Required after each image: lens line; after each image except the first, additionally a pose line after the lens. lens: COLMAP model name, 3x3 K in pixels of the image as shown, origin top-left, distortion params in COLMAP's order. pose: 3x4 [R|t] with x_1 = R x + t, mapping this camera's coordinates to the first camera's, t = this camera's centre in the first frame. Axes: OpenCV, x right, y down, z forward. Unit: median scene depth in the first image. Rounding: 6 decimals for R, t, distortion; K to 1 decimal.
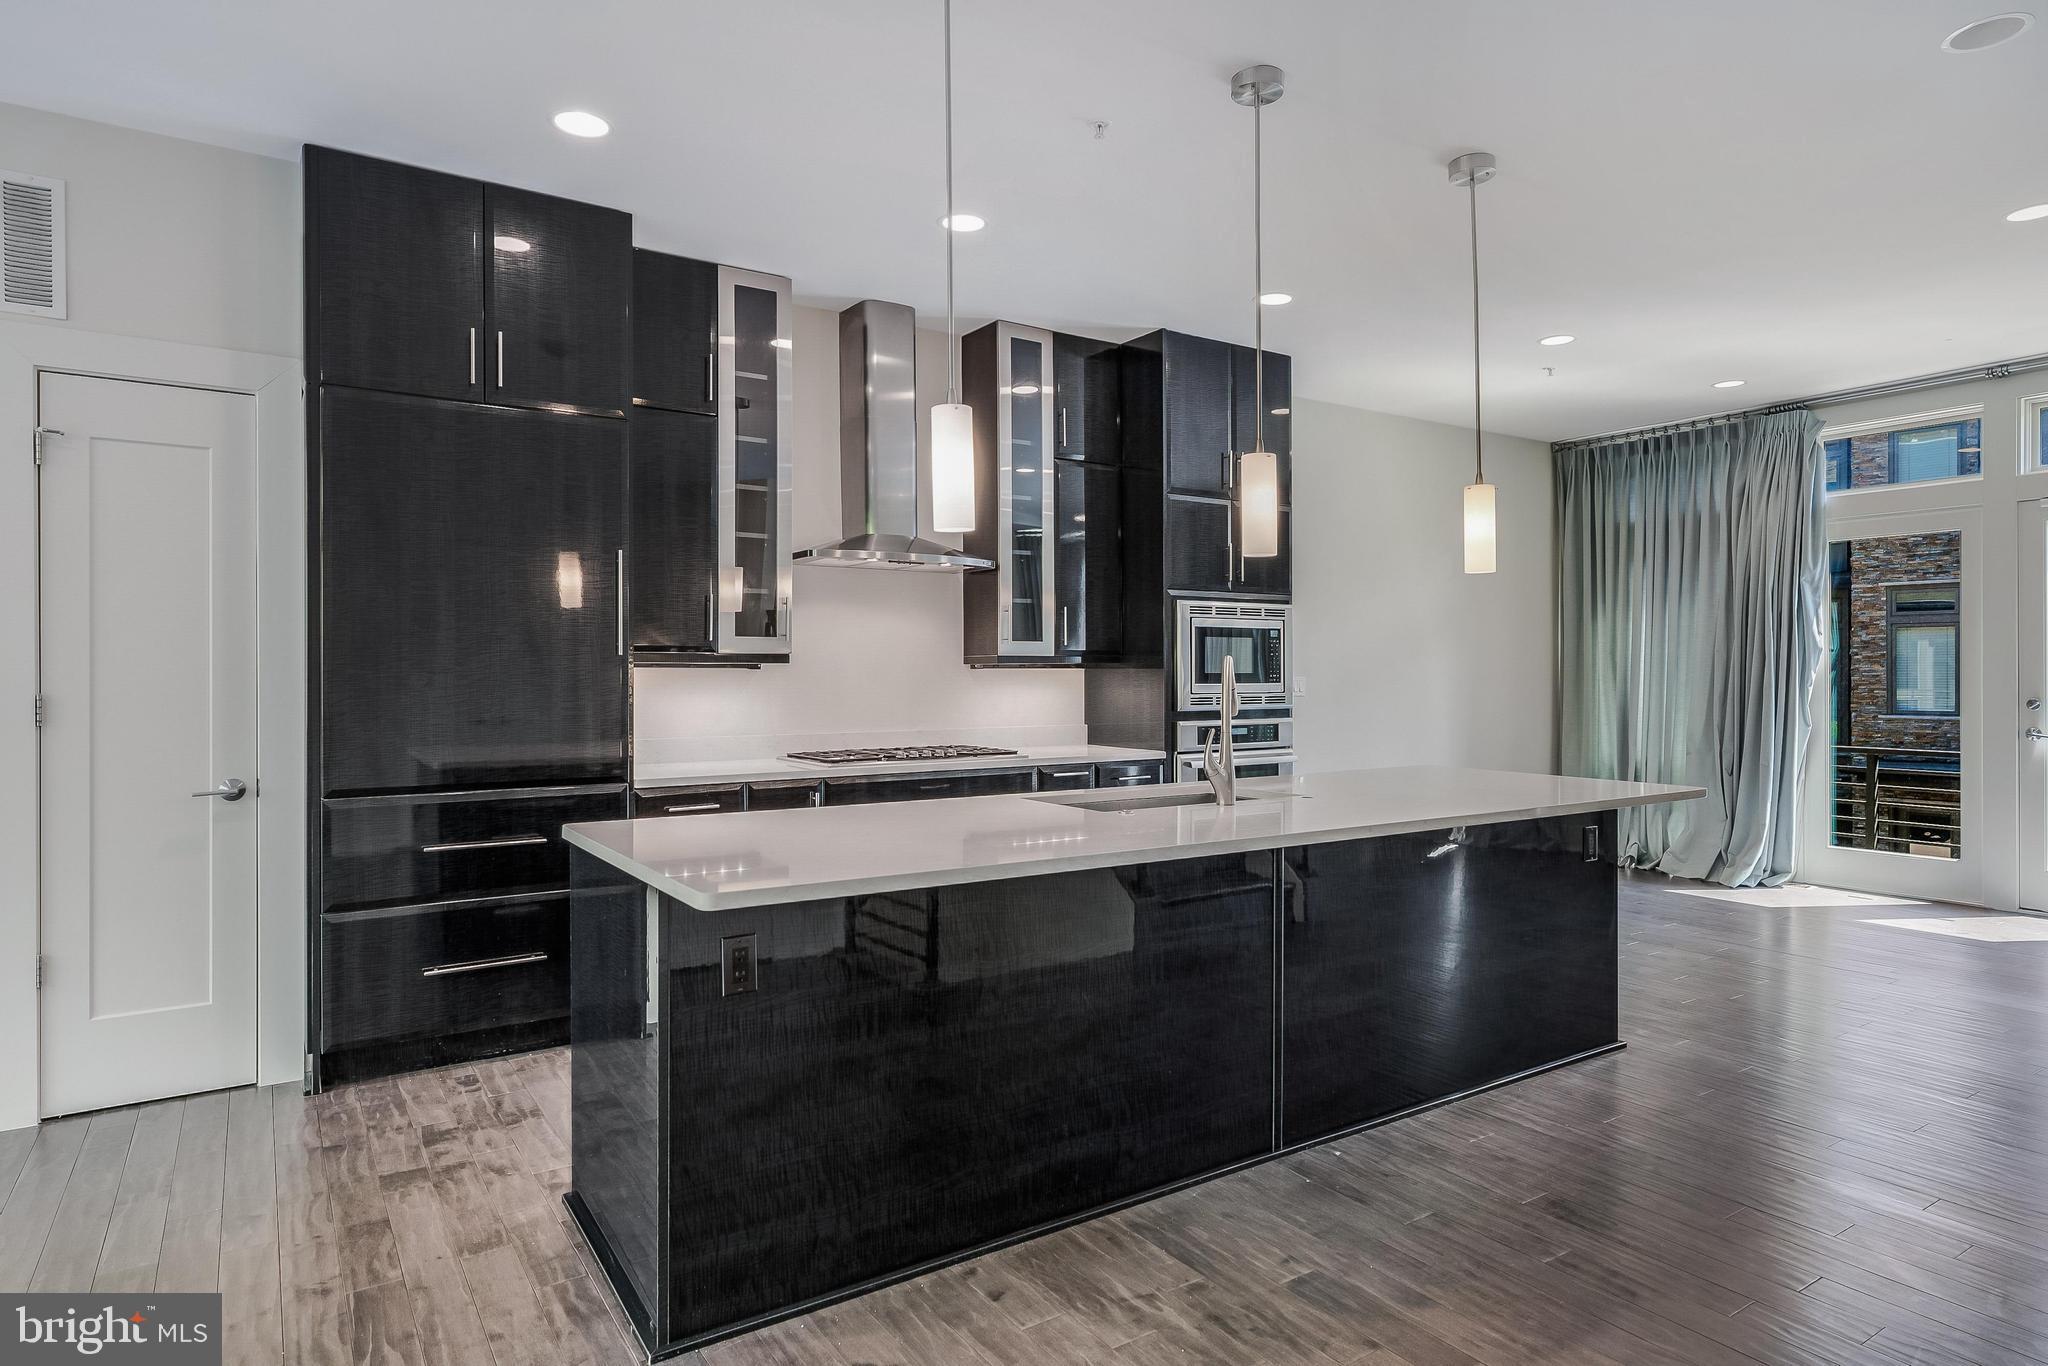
lens RADIAL K [[1153.1, 0, 1024.0], [0, 1153.1, 683.0], [0, 0, 1]] dist [0.003607, 0.001106]
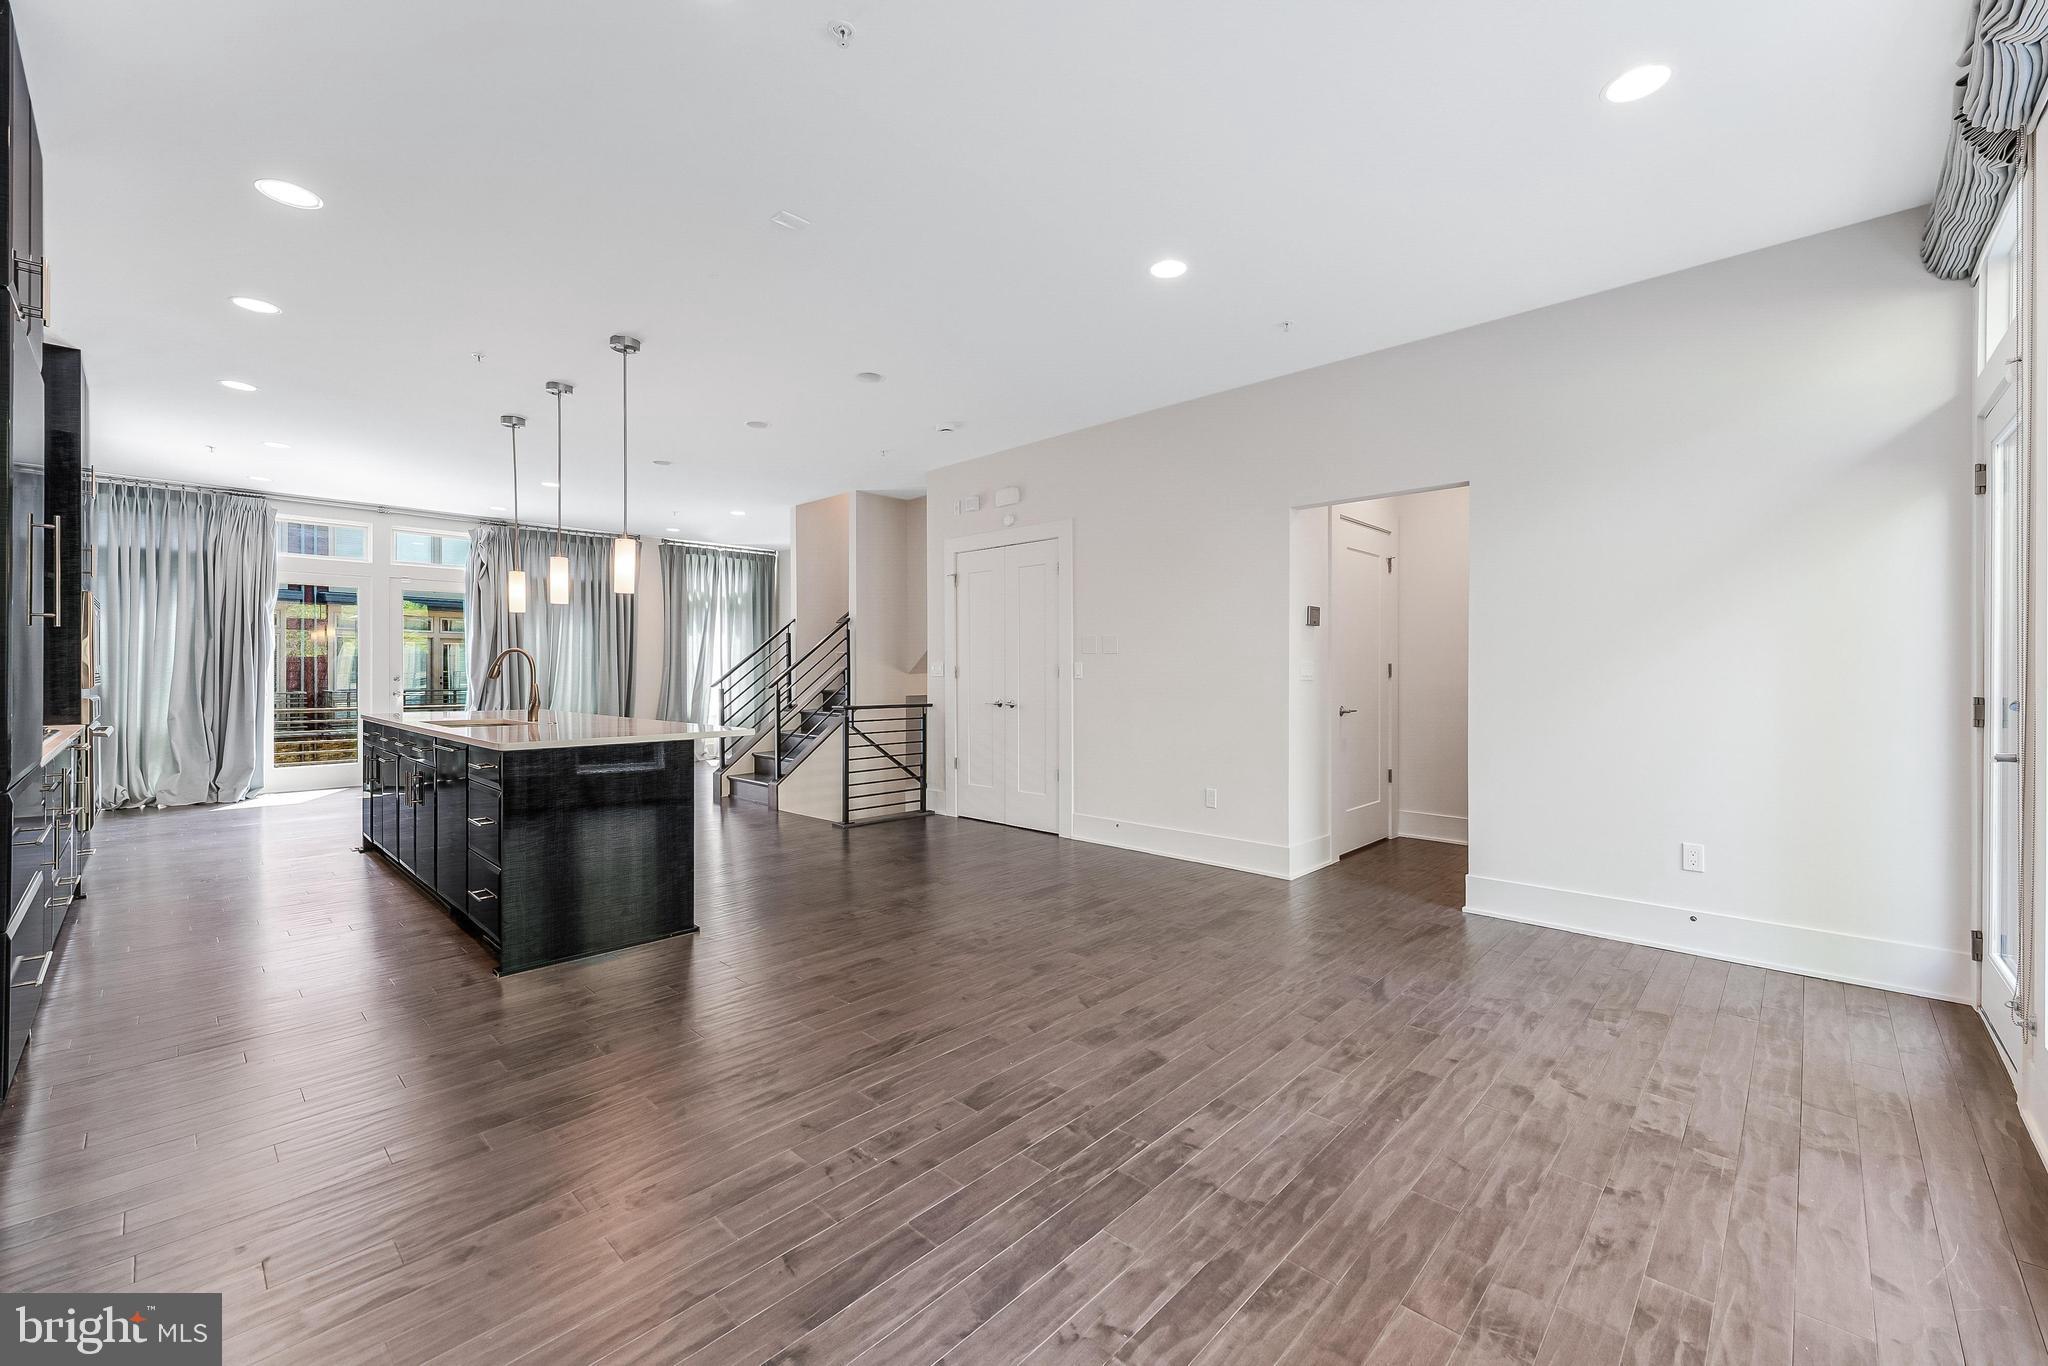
lens RADIAL K [[824.6, 0, 1029.9], [0, 824.6, 677.1], [0, 0, 1]] dist [0.001840, -0.000086]
pose [[-0.220667, -0.003051, 0.975344, -0.868784], [0.004525, 0.999981, 0.004152, 0.014925], [-0.975339, 0.005330, -0.220649, 0.272363]]
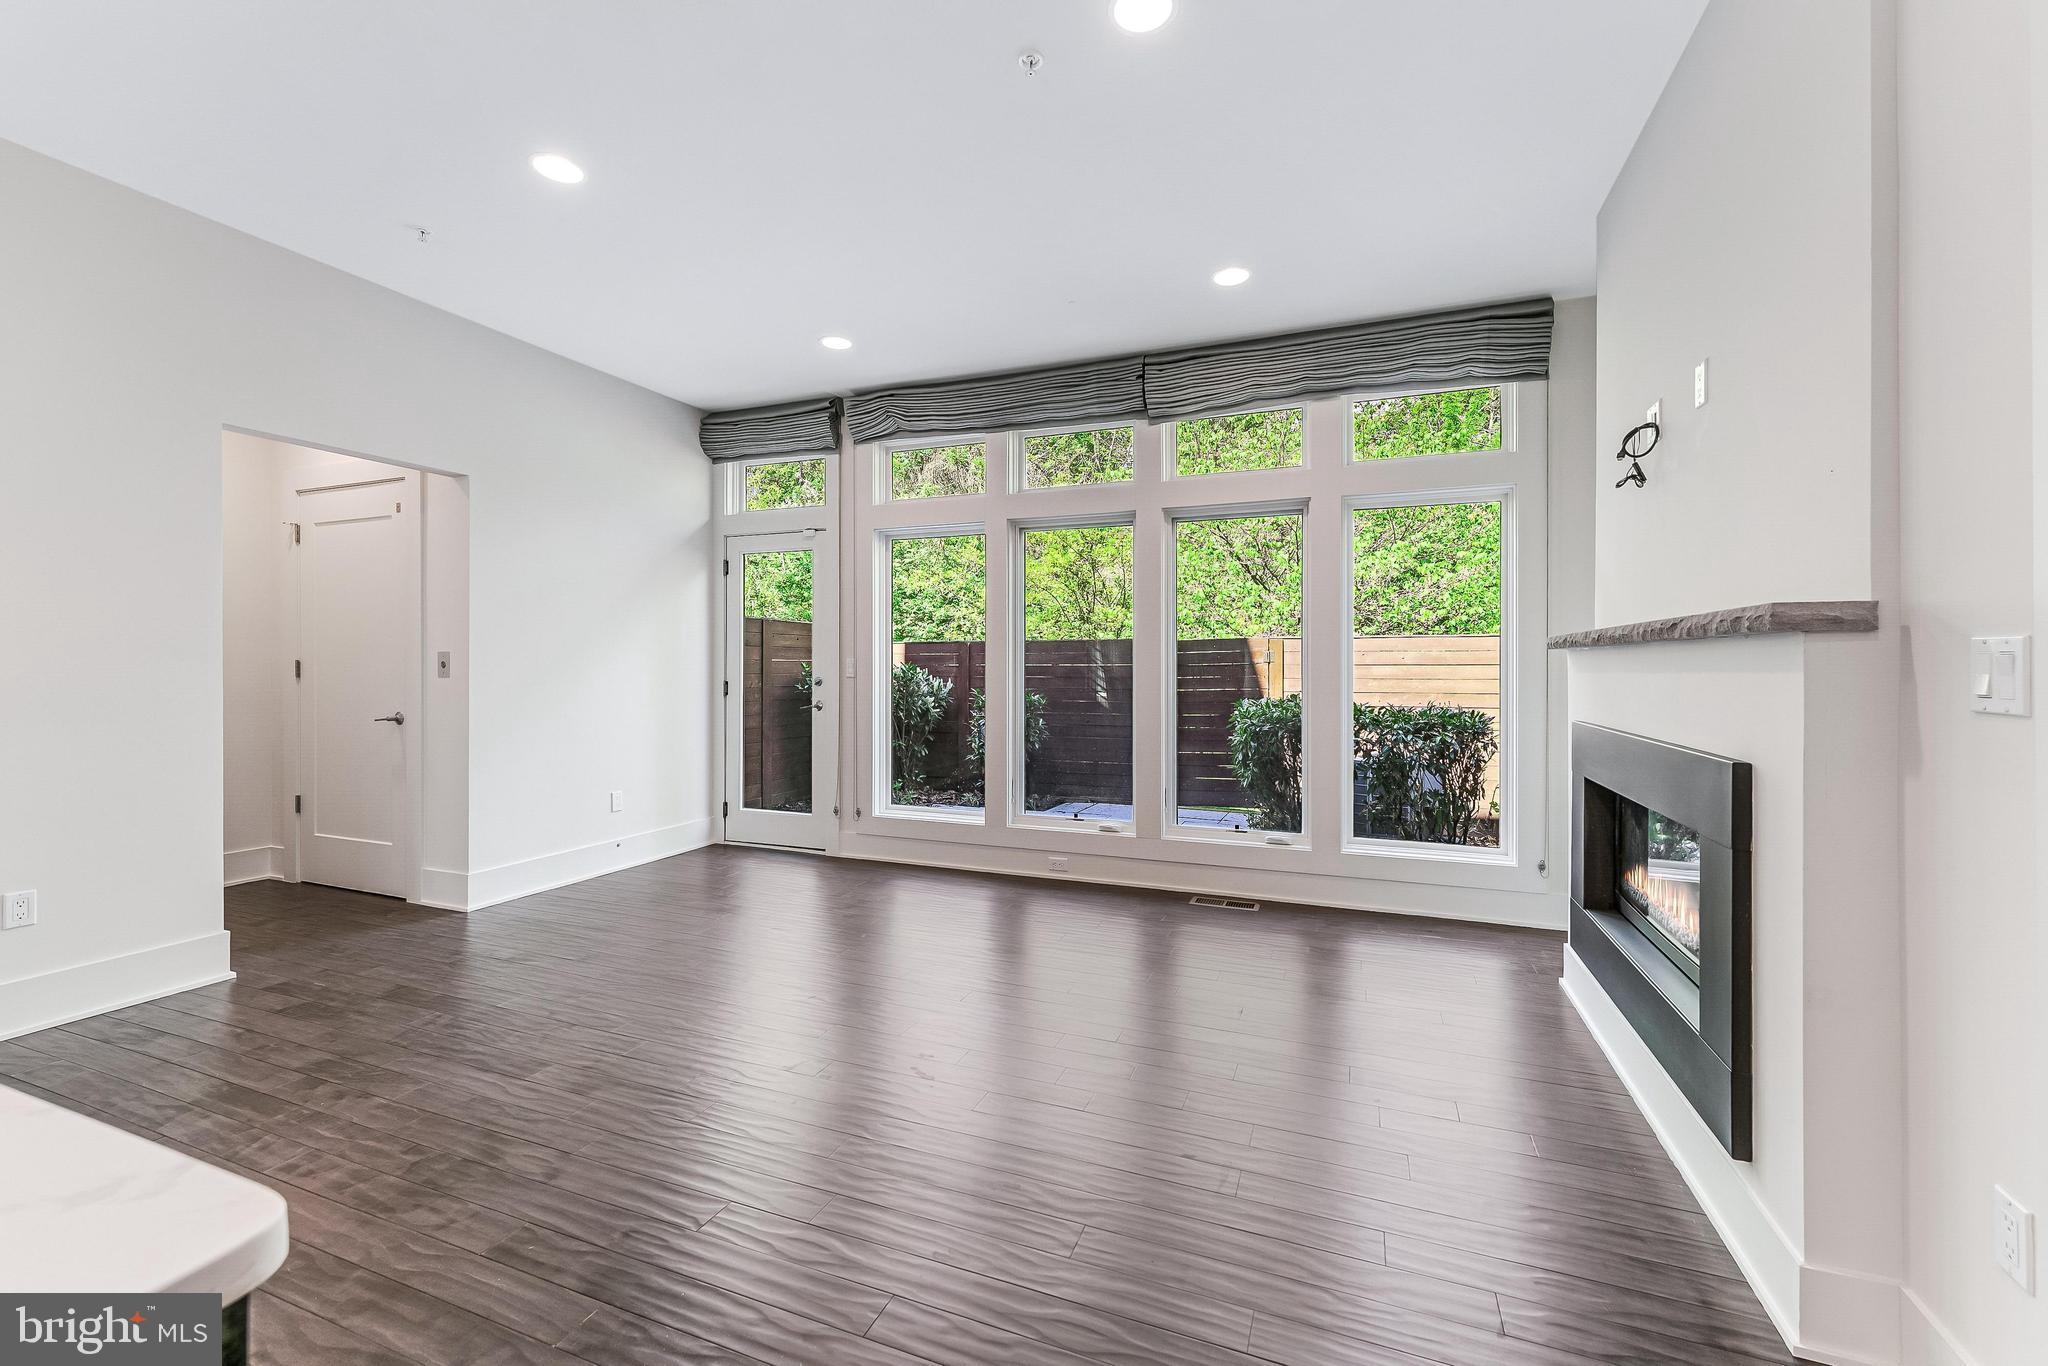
lens RADIAL K [[829.8, 0, 1032.2], [0, 829.8, 668.2], [0, 0, 1]] dist [0.002320, -0.000050]
pose [[-0.823305, 0.005217, -0.567576, -0.217360], [0.000386, 0.999963, 0.008631, 0.007668], [0.567600, 0.006887, -0.823276, 0.624081]]
